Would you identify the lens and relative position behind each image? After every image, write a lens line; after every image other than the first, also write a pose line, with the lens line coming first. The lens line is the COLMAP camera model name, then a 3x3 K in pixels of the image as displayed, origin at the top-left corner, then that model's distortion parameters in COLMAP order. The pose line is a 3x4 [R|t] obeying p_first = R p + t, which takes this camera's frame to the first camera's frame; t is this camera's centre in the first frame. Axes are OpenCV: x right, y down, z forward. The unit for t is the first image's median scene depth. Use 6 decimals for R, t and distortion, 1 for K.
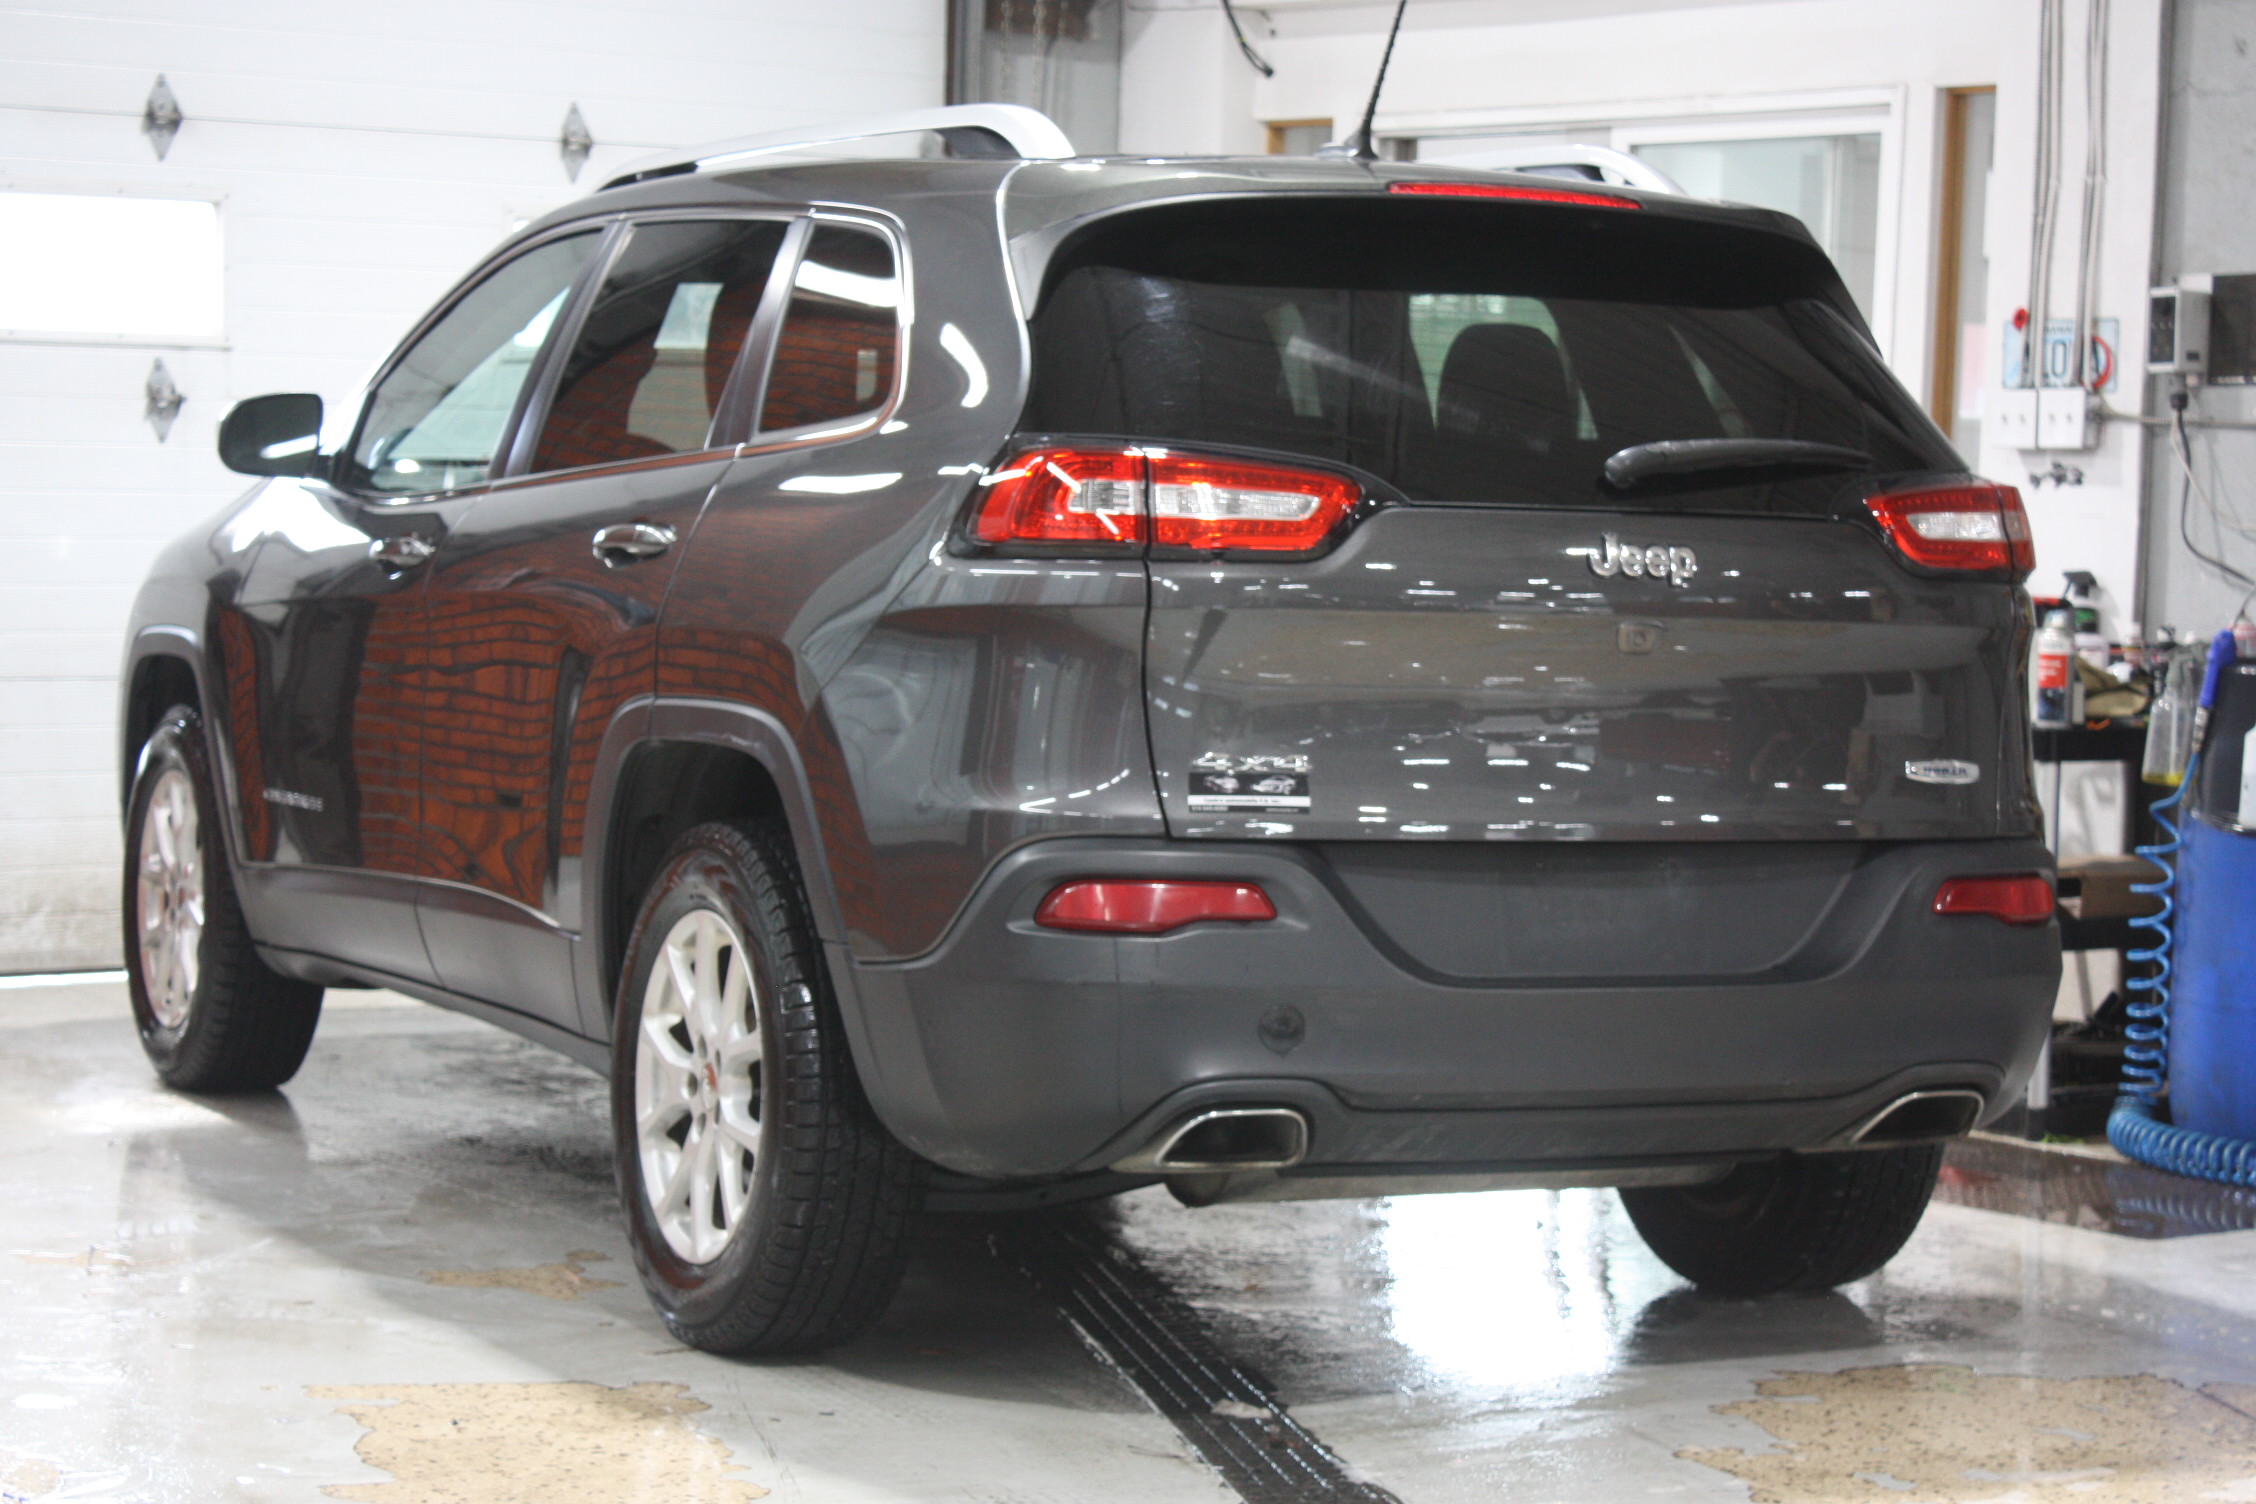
lens RADIAL K [[5015.0, 0, 1126.0], [0, 5015.0, 741.2], [0, 0, 1]] dist [0.130871, 0.000000]
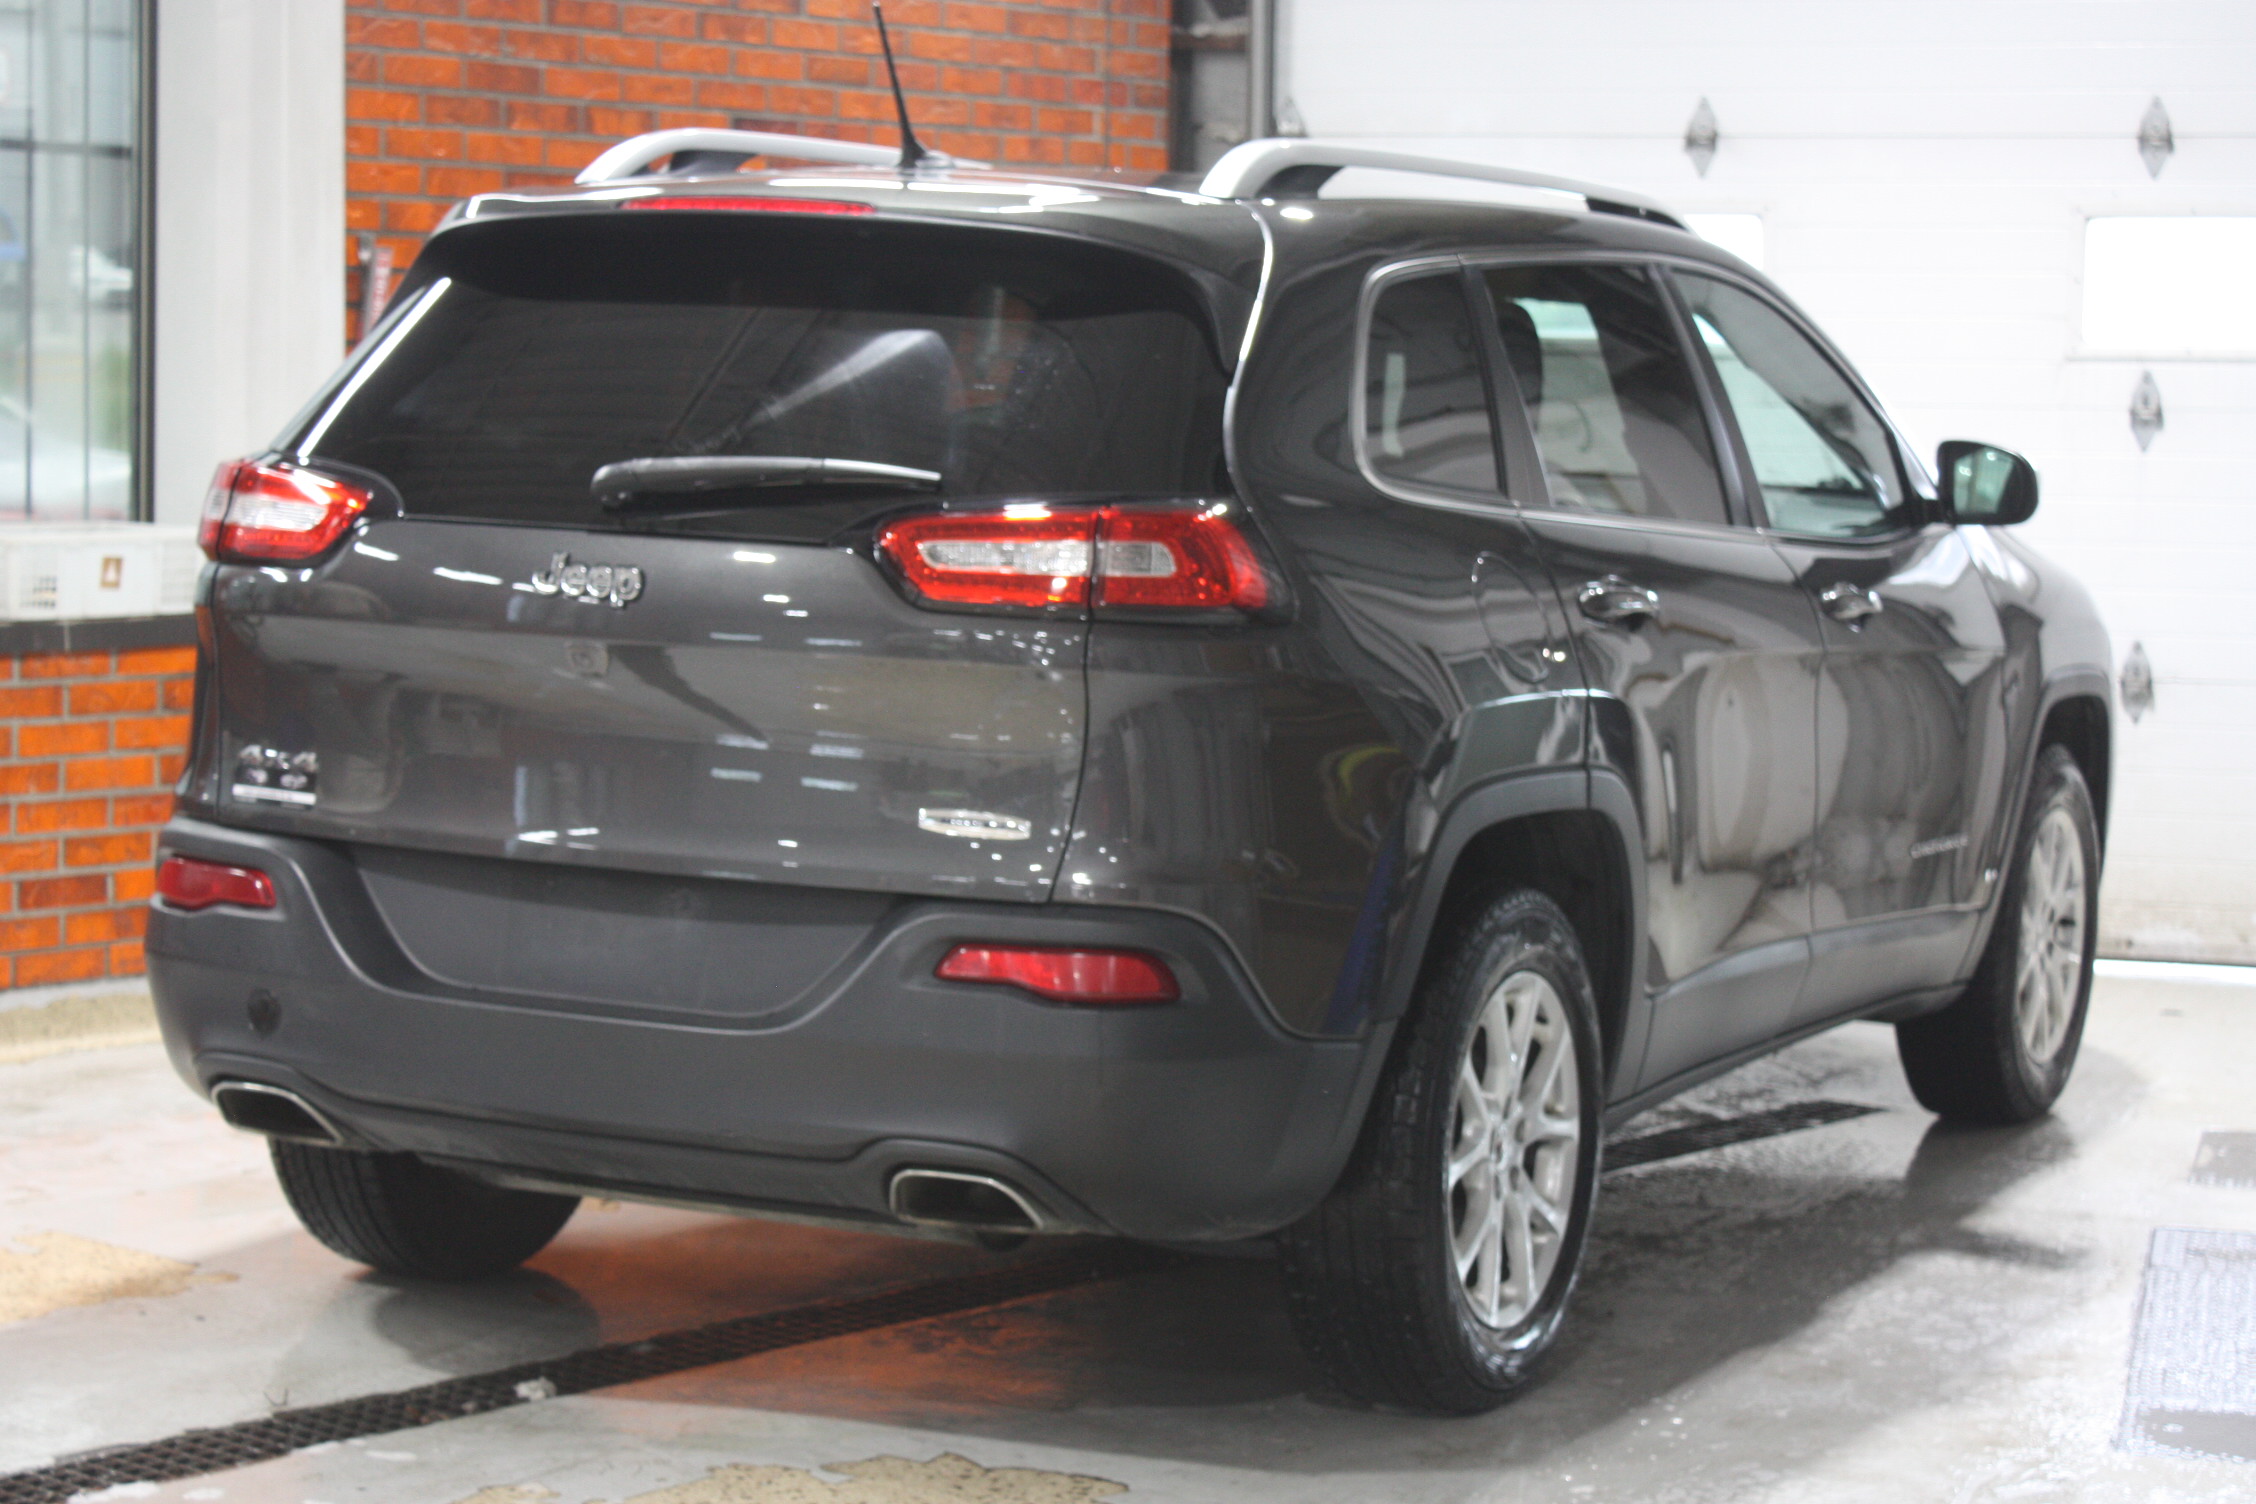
lens RADIAL K [[4725.3, 0, 1125.7], [0, 4725.3, 742.5], [0, 0, 1]] dist [0.137795, 0.000000]
pose [[0.600551, 0.058461, -0.797446, 0.898974], [-0.053864, 0.998016, 0.032601, -0.039846], [0.797770, 0.023375, 0.602508, 0.525556]]
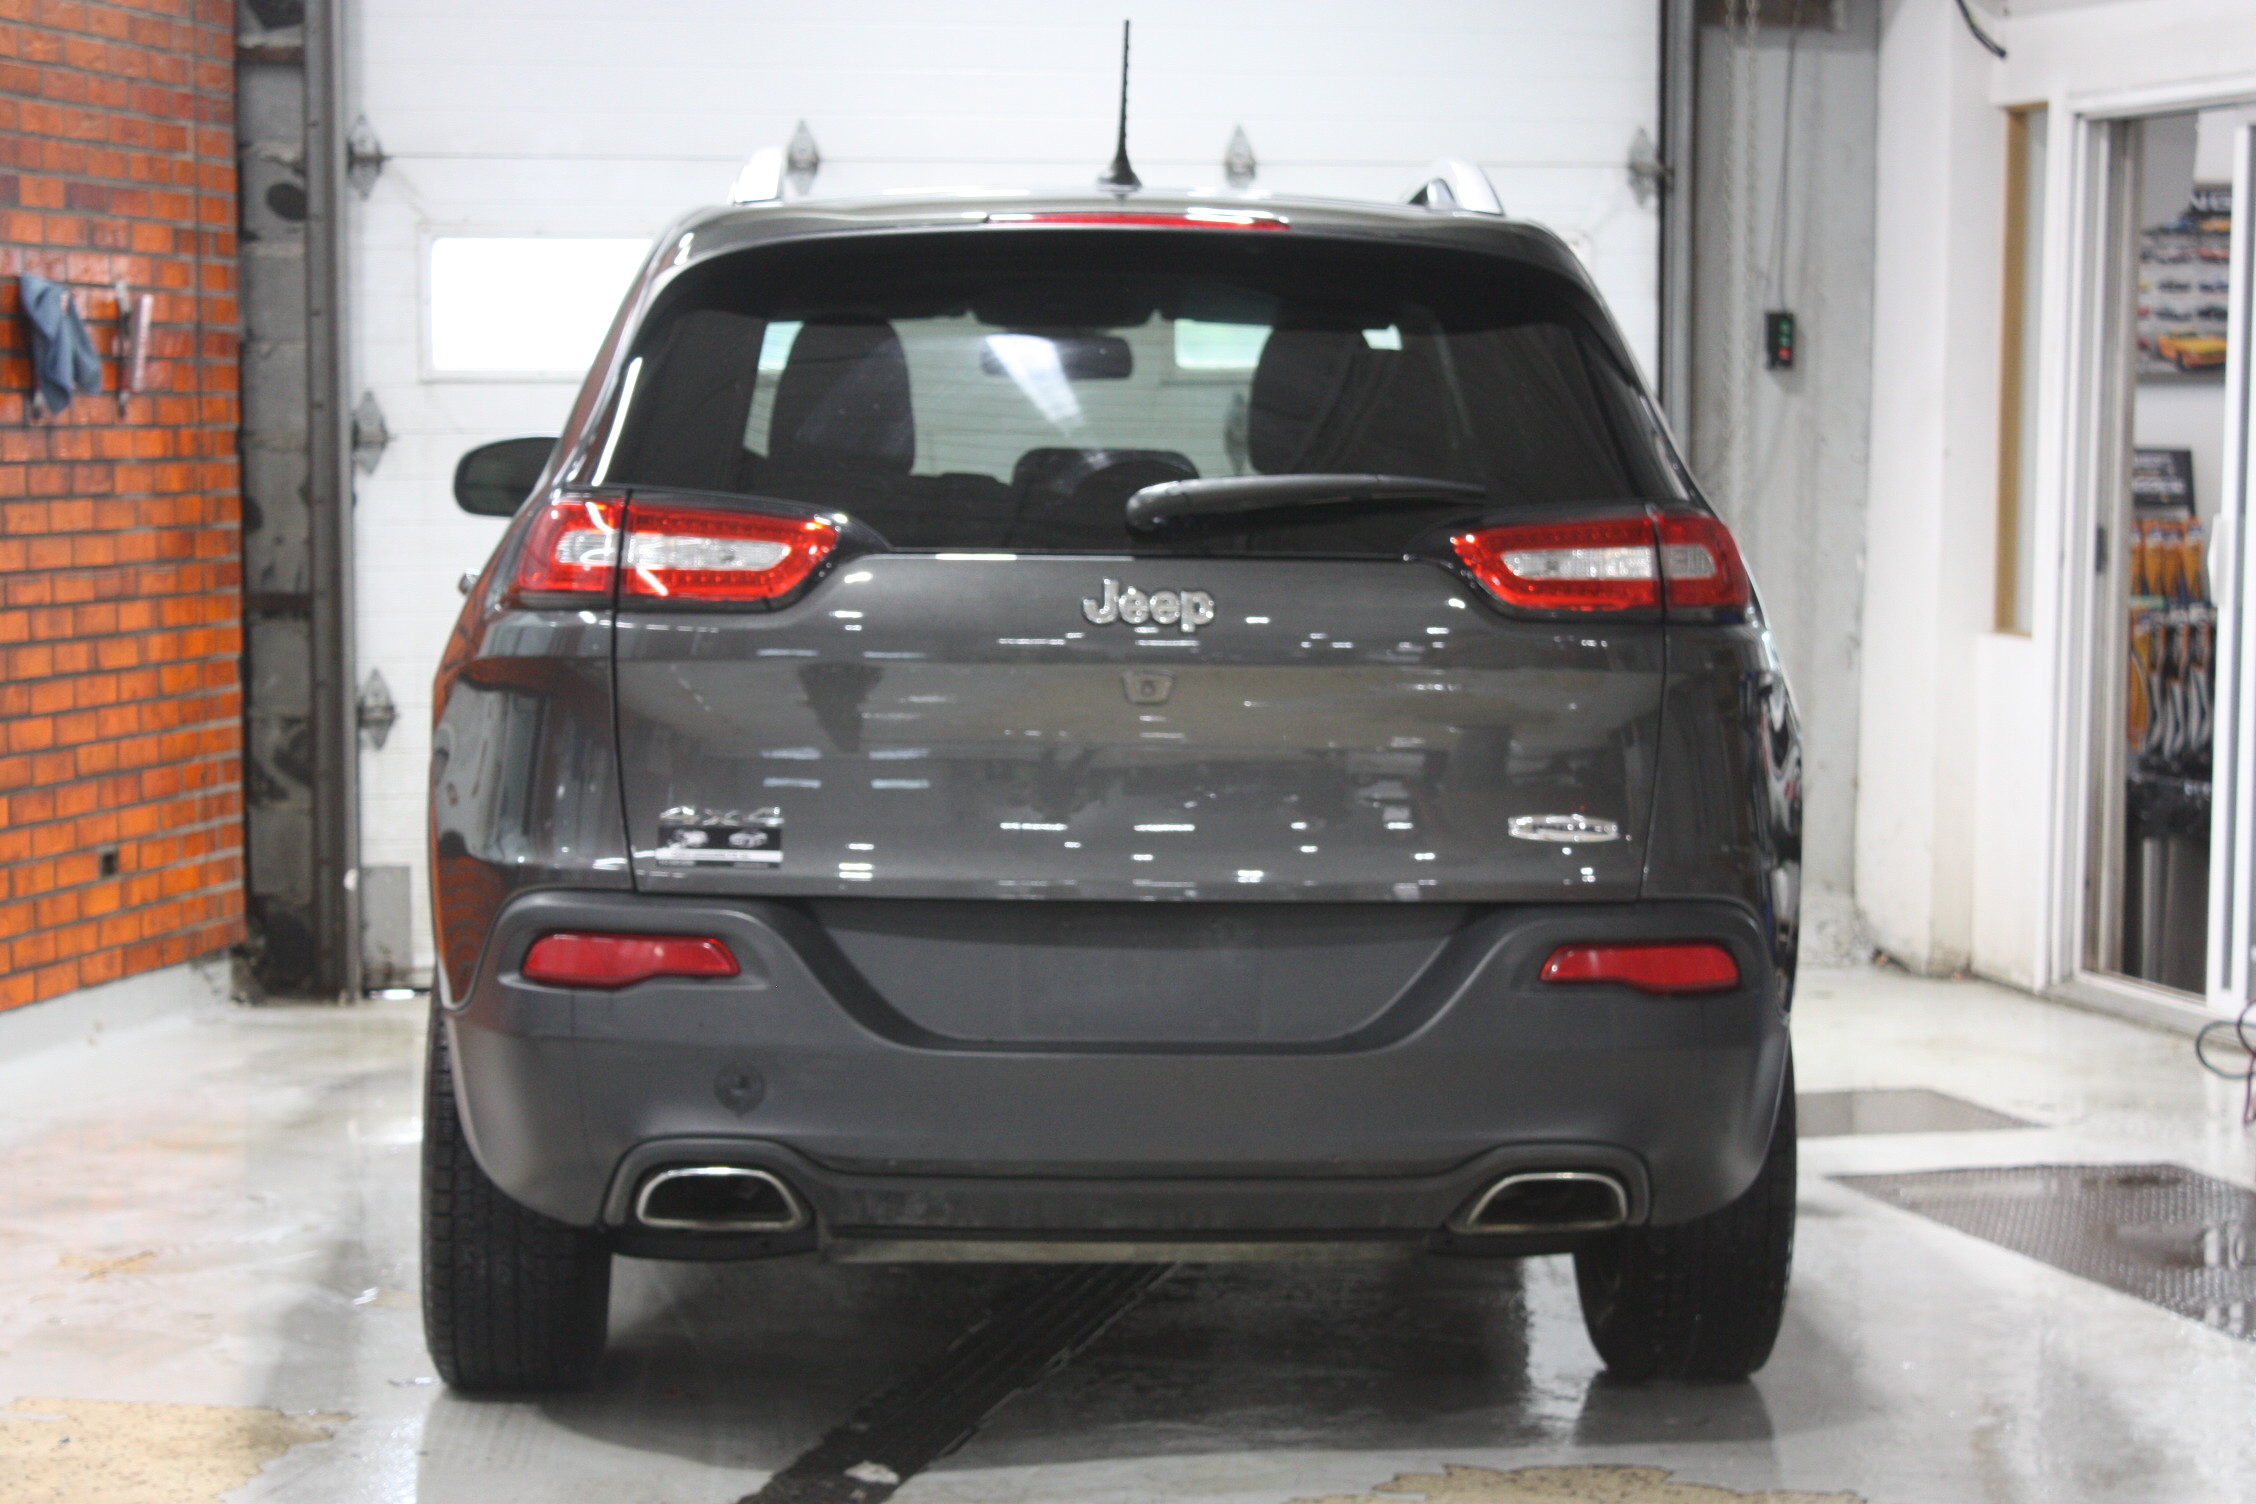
lens RADIAL K [[5170.4, 0, 1131.4], [0, 5170.4, 766.1], [0, 0, 1]] dist [0.052301, 0.000000]
pose [[0.922959, 0.004379, -0.384874, 0.474136], [-0.002428, 0.999982, 0.005554, -0.011045], [0.384892, -0.004191, 0.922952, 0.093360]]
